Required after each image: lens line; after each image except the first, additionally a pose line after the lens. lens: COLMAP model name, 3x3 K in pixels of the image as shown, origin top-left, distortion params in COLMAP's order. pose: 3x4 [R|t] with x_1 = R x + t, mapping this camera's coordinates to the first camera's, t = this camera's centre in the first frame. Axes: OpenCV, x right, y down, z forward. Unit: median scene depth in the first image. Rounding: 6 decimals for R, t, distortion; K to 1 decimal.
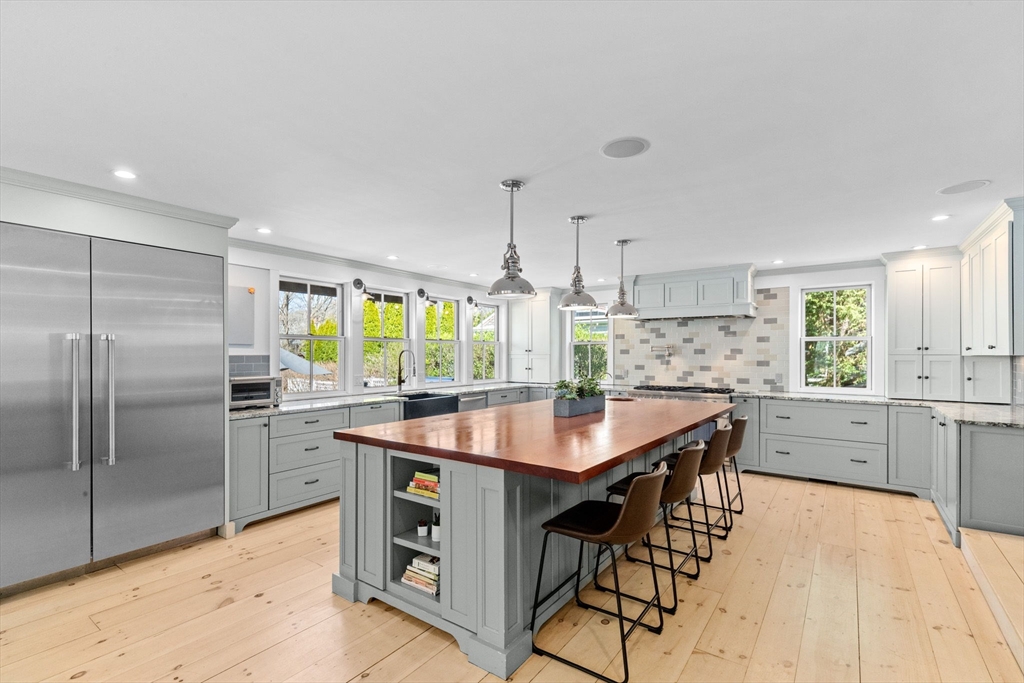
lens RADIAL K [[465.2, 0, 513.3], [0, 465.2, 353.1], [0, 0, 1]] dist [0.002555, -0.000027]
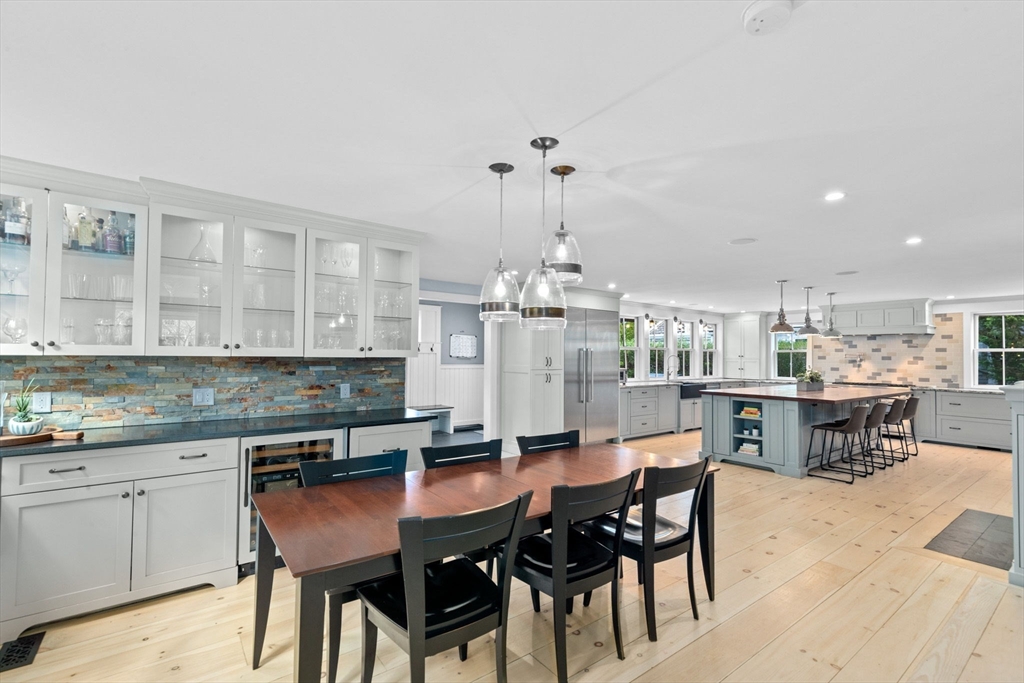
lens RADIAL K [[459.3, 0, 512.7], [0, 459.3, 344.5], [0, 0, 1]] dist [0.002461, -0.000586]
pose [[0.953992, 0.002806, -0.299820, -0.270112], [-0.010433, 0.999661, -0.023838, -0.000234], [0.299652, 0.025869, 0.953698, -0.690056]]
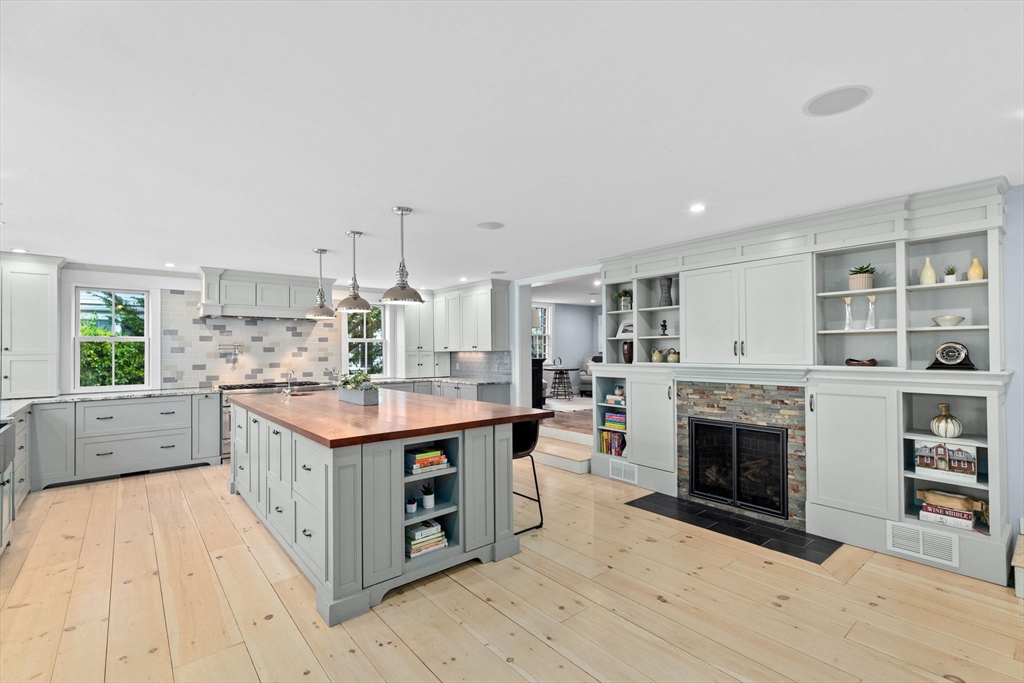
lens RADIAL K [[459.3, 0, 512.7], [0, 459.3, 344.5], [0, 0, 1]] dist [0.002461, -0.000586]
pose [[0.250203, 0.010751, 0.968134, -0.516698], [0.006211, 0.999900, -0.012709, 0.001562], [-0.968173, 0.009193, 0.250111, 0.207000]]
